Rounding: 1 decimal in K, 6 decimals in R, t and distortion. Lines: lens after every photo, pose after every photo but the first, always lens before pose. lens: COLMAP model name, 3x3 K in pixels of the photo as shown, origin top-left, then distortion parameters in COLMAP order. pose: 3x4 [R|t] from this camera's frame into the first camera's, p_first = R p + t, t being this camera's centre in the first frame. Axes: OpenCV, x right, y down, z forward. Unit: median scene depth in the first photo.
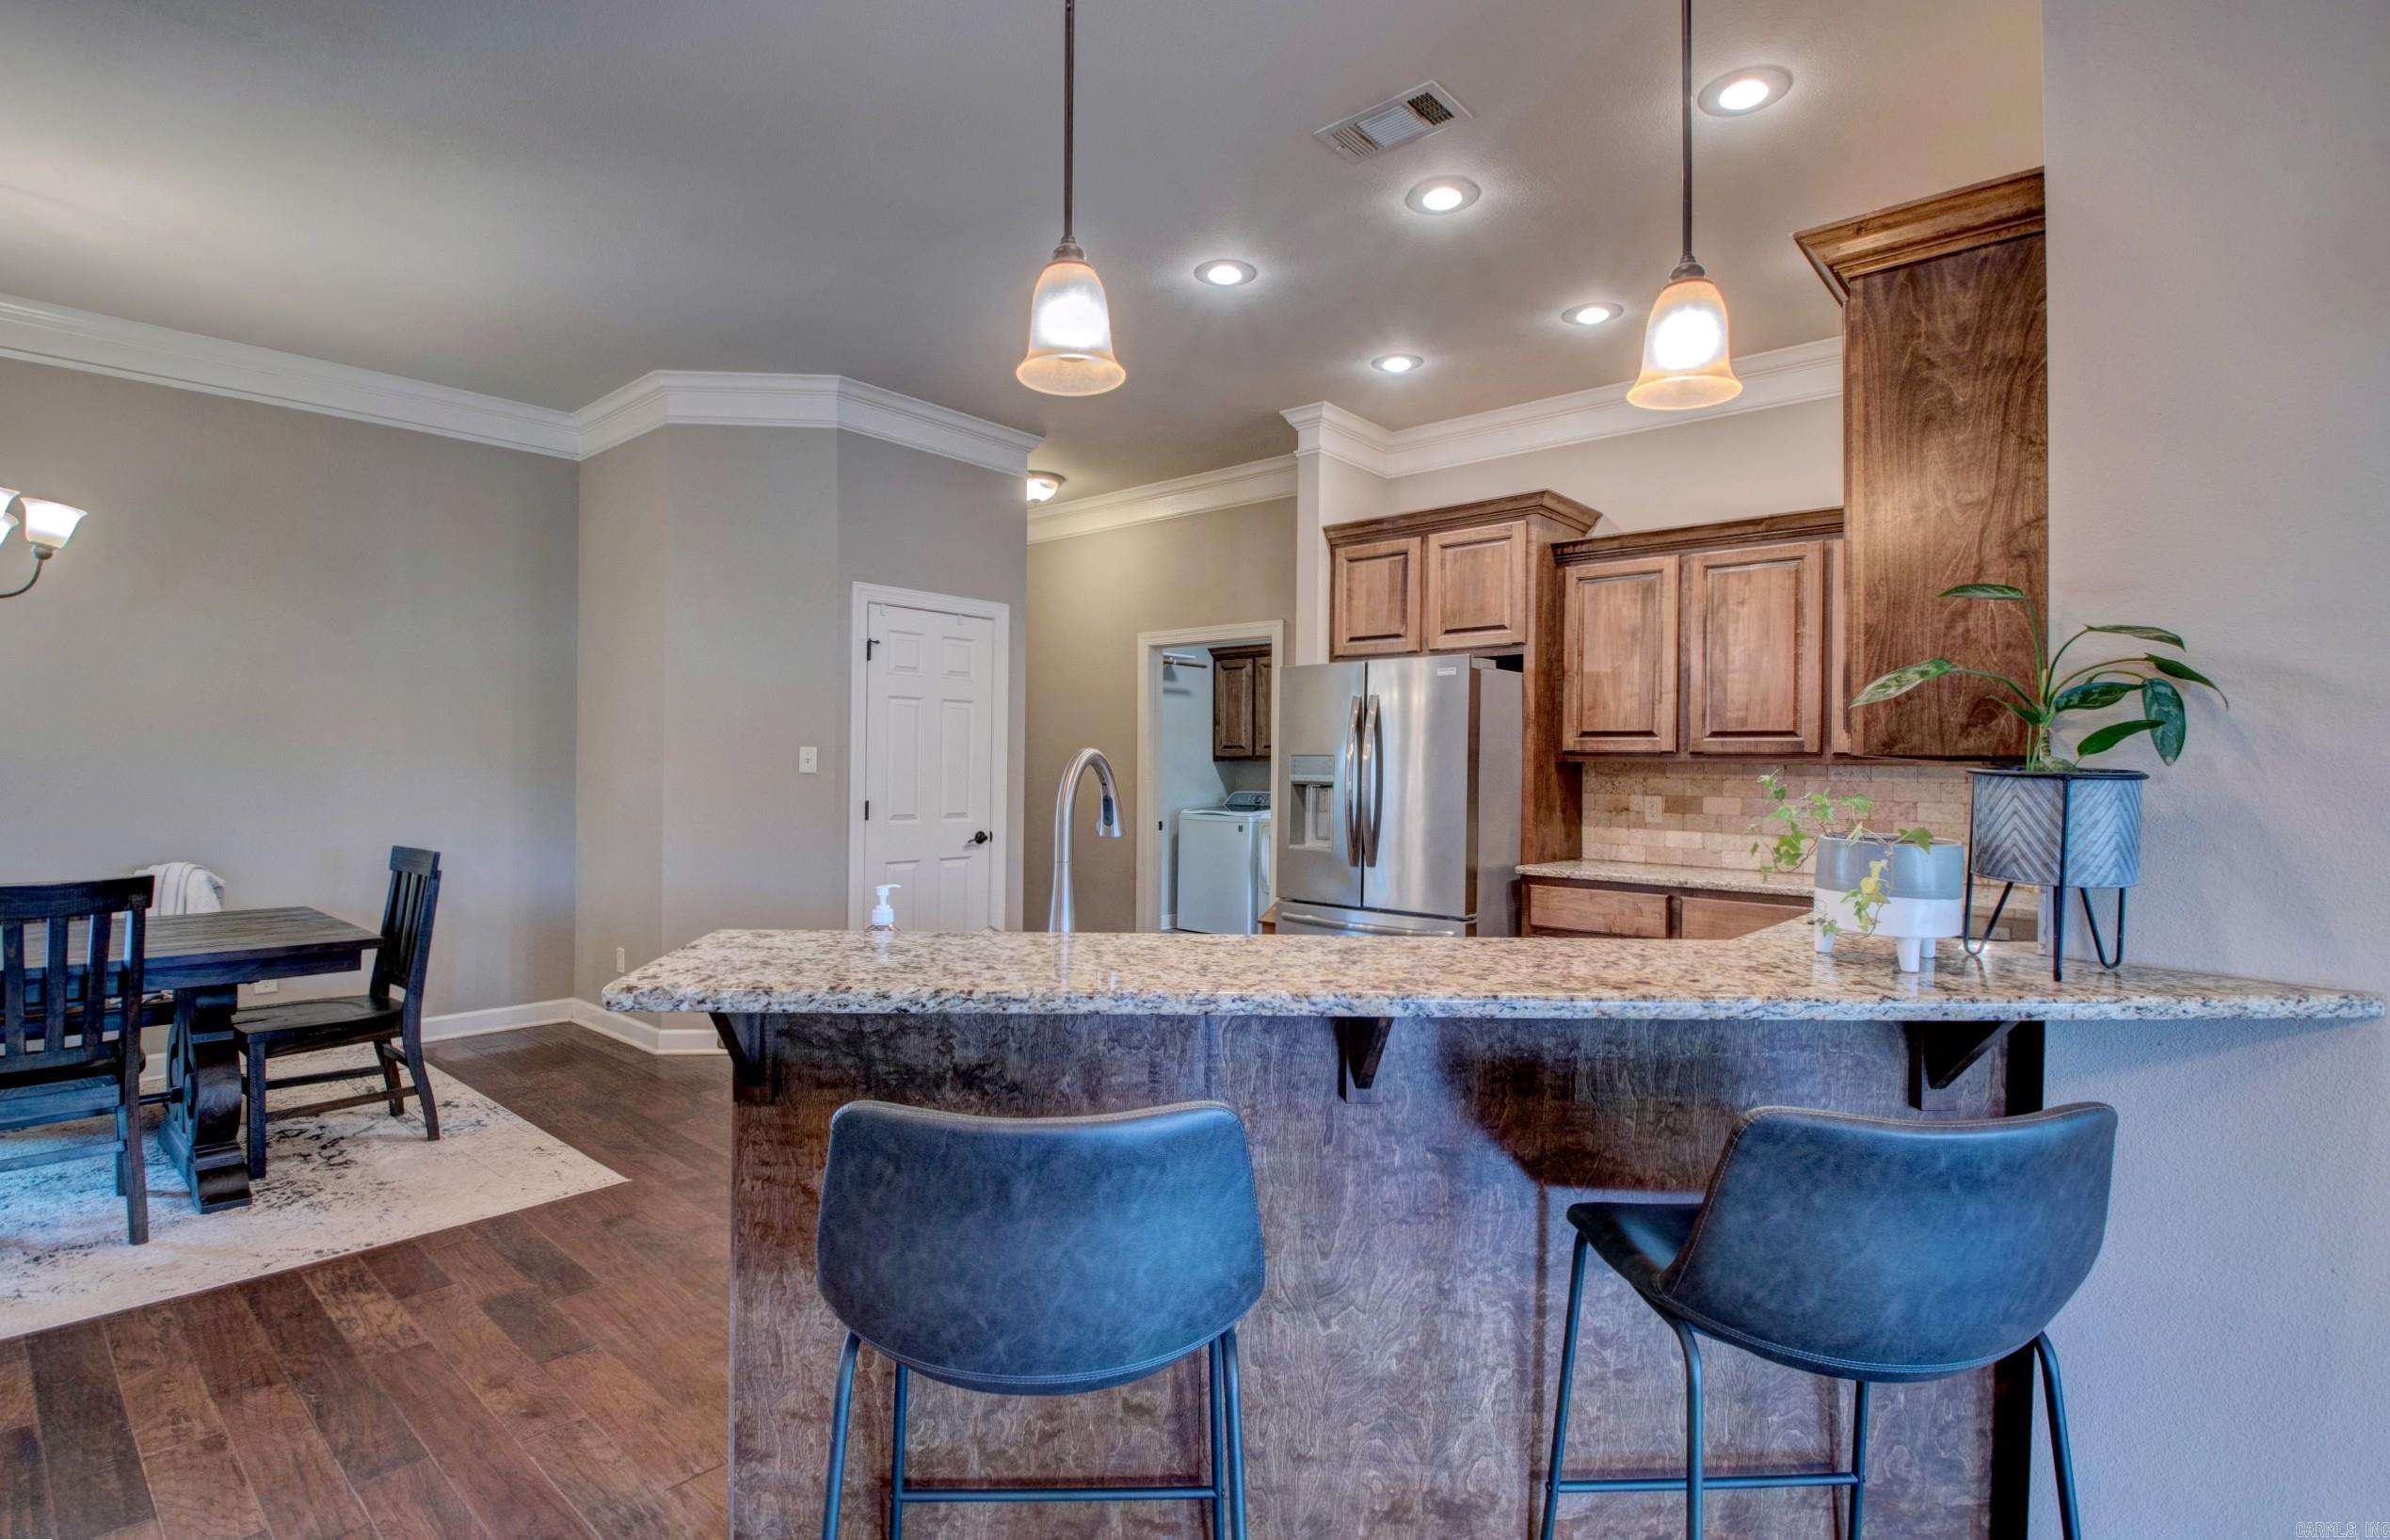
lens RADIAL K [[1111.3, 0, 1185.6], [0, 1111.3, 766.9], [0, 0, 1]] dist [0.021169, -0.038089]
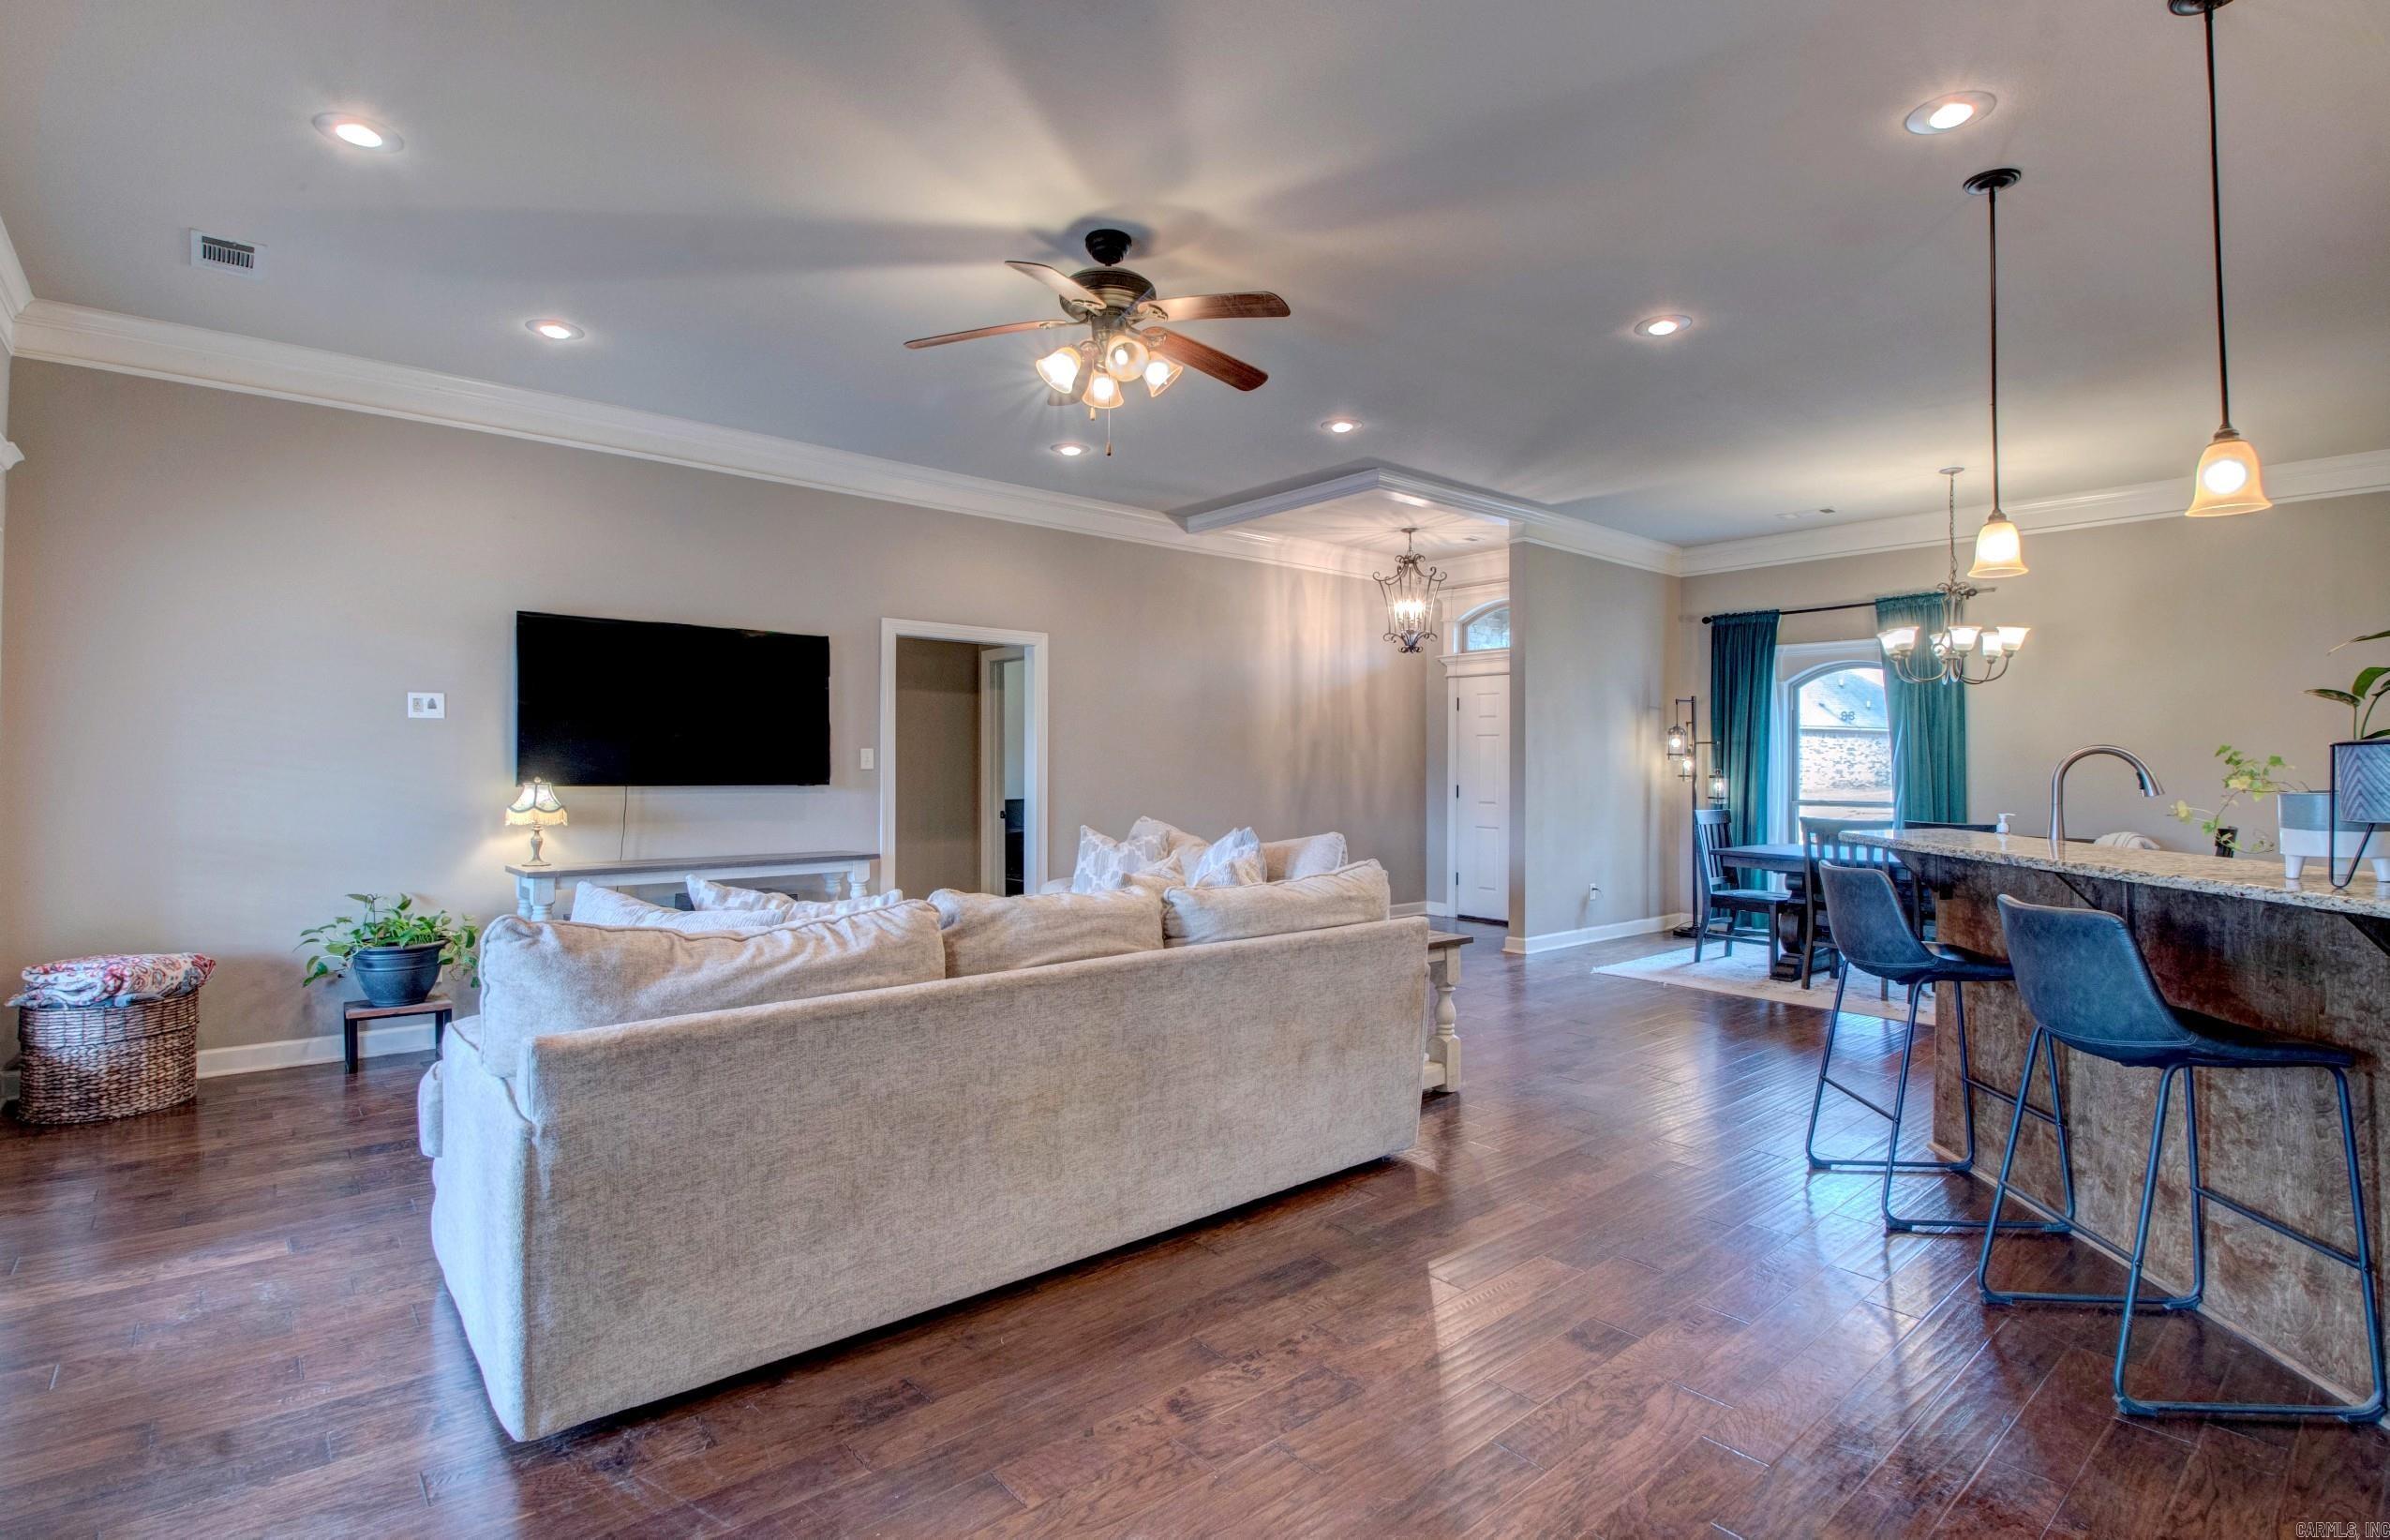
lens RADIAL K [[1115.3, 0, 1184.5], [0, 1115.3, 754.2], [0, 0, 1]] dist [0.022049, -0.028311]
pose [[-0.140043, -0.023427, -0.989868, 0.687376], [-0.009709, 0.999704, -0.022286, 0.019214], [0.990098, 0.006490, -0.140229, -0.078140]]
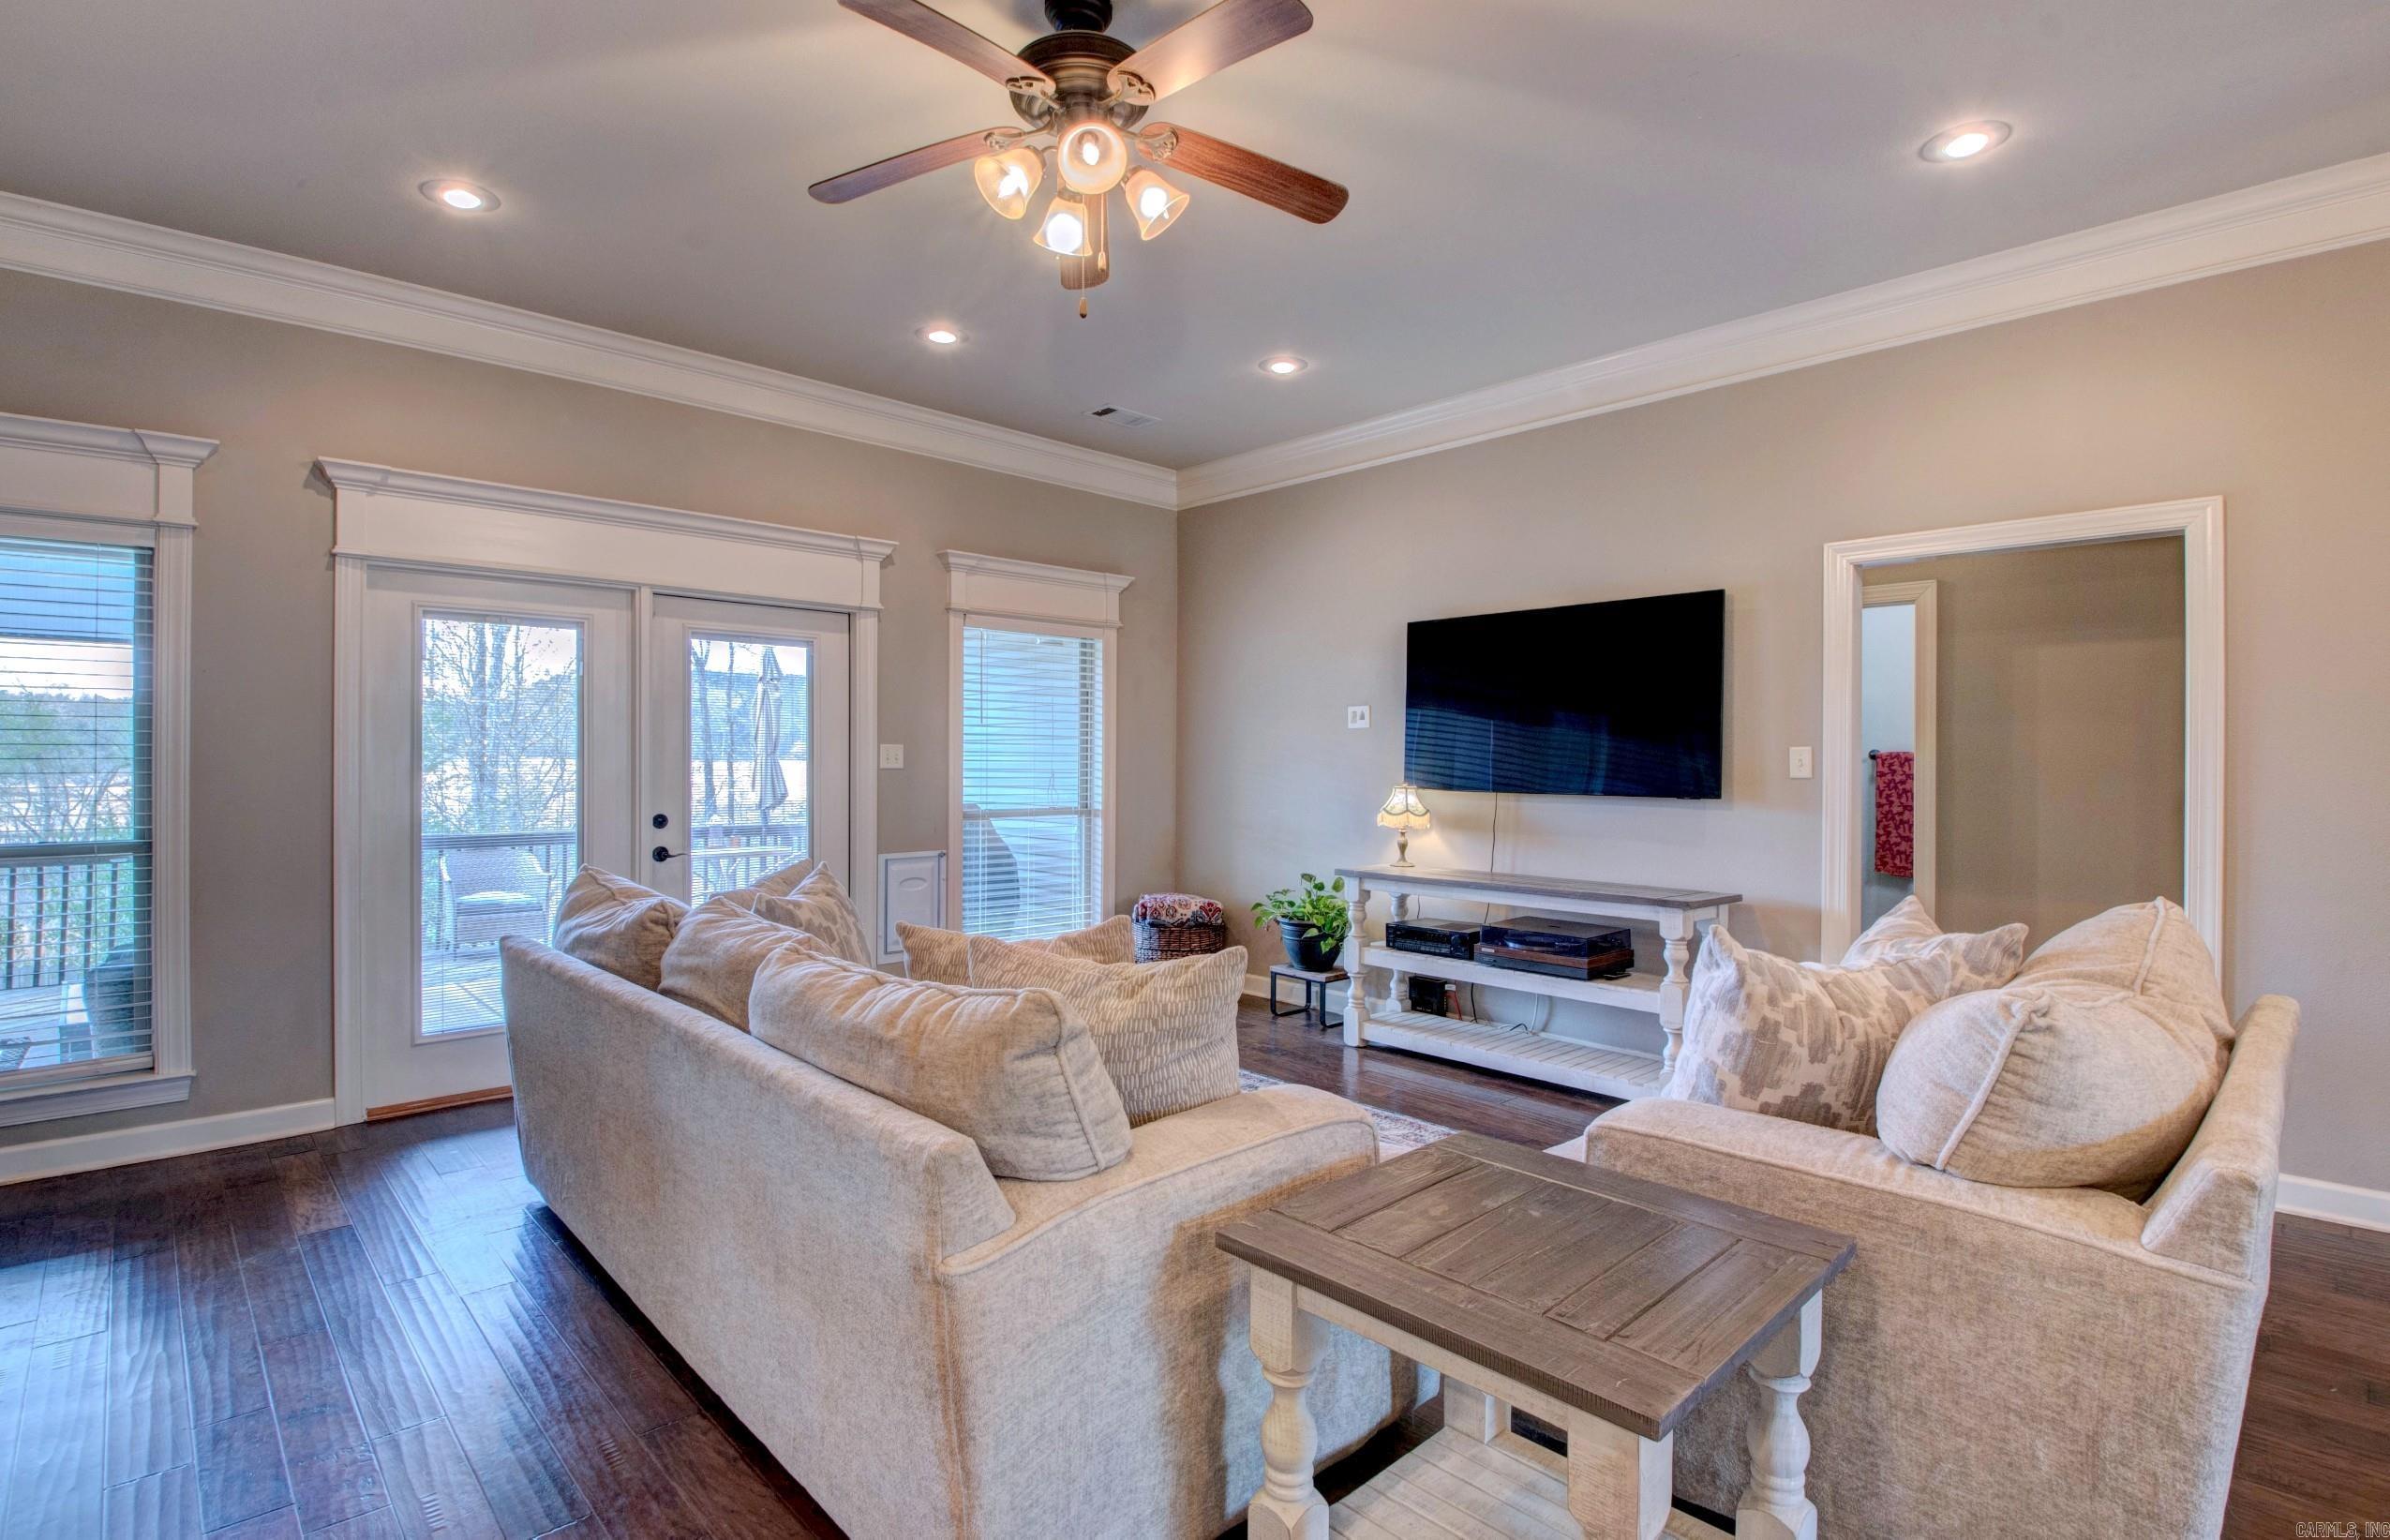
lens RADIAL K [[1111.3, 0, 1185.6], [0, 1111.3, 766.9], [0, 0, 1]] dist [0.021169, -0.038089]
pose [[-0.996420, -0.014834, 0.083229, -0.133298], [-0.014033, 0.999850, 0.010198, 0.001338], [-0.083368, 0.008993, -0.996478, 0.263179]]
